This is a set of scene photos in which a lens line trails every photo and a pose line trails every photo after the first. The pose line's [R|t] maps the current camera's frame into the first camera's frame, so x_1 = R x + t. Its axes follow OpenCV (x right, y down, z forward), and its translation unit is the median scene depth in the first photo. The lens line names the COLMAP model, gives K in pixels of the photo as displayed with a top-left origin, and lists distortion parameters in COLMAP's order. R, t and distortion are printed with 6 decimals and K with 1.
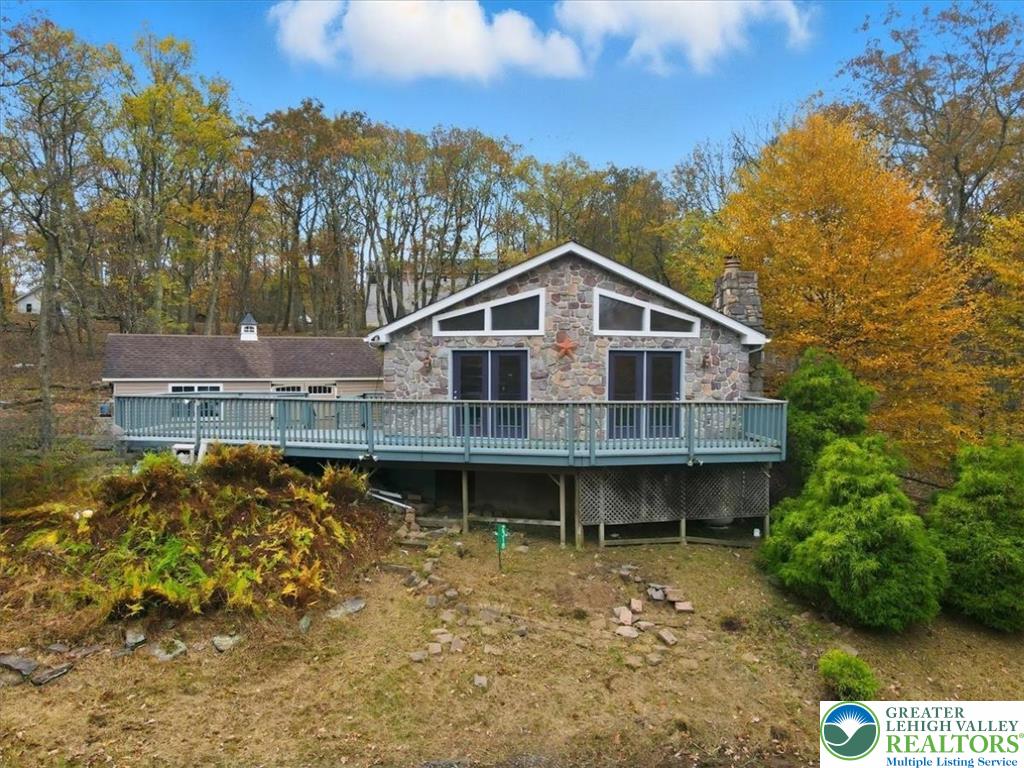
lens RADIAL K [[757.8, 0, 512.0], [0, 757.8, 388.4], [0, 0, 1]] dist [0.005340, 0.014531]
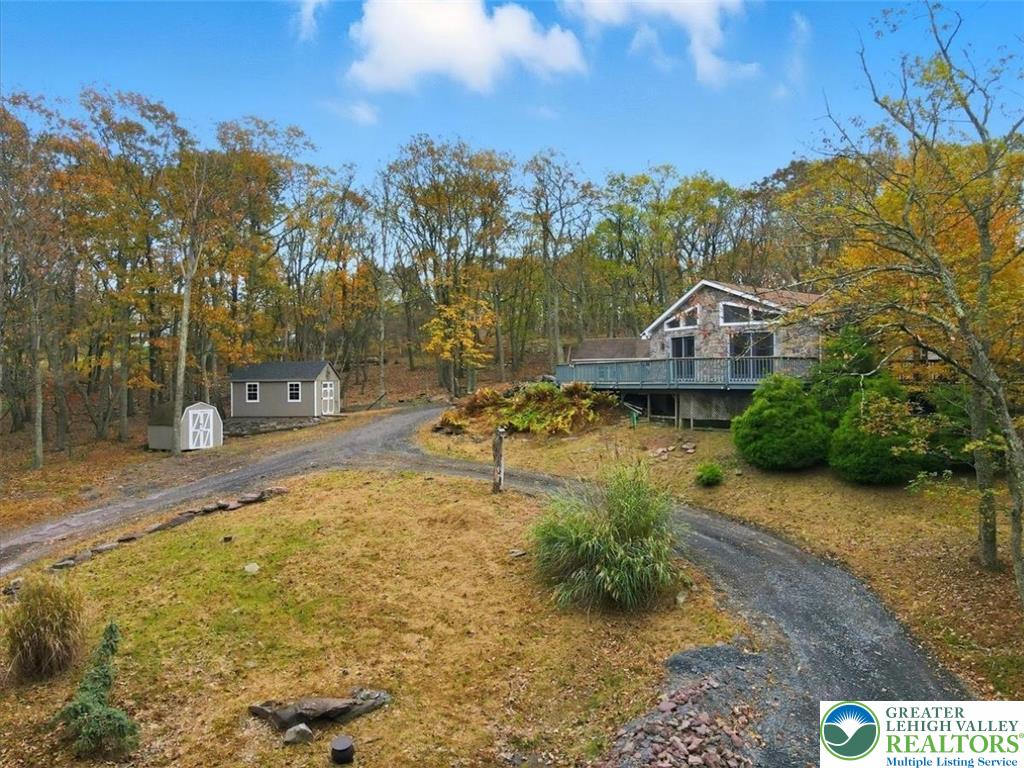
lens RADIAL K [[757.8, 0, 517.1], [0, 757.8, 380.6], [0, 0, 1]] dist [0.005340, 0.014531]
pose [[0.625445, -0.008061, -0.780226, 1.254431], [-0.009181, 0.999801, -0.017690, 0.103318], [0.780214, 0.018227, 0.625247, -0.570296]]
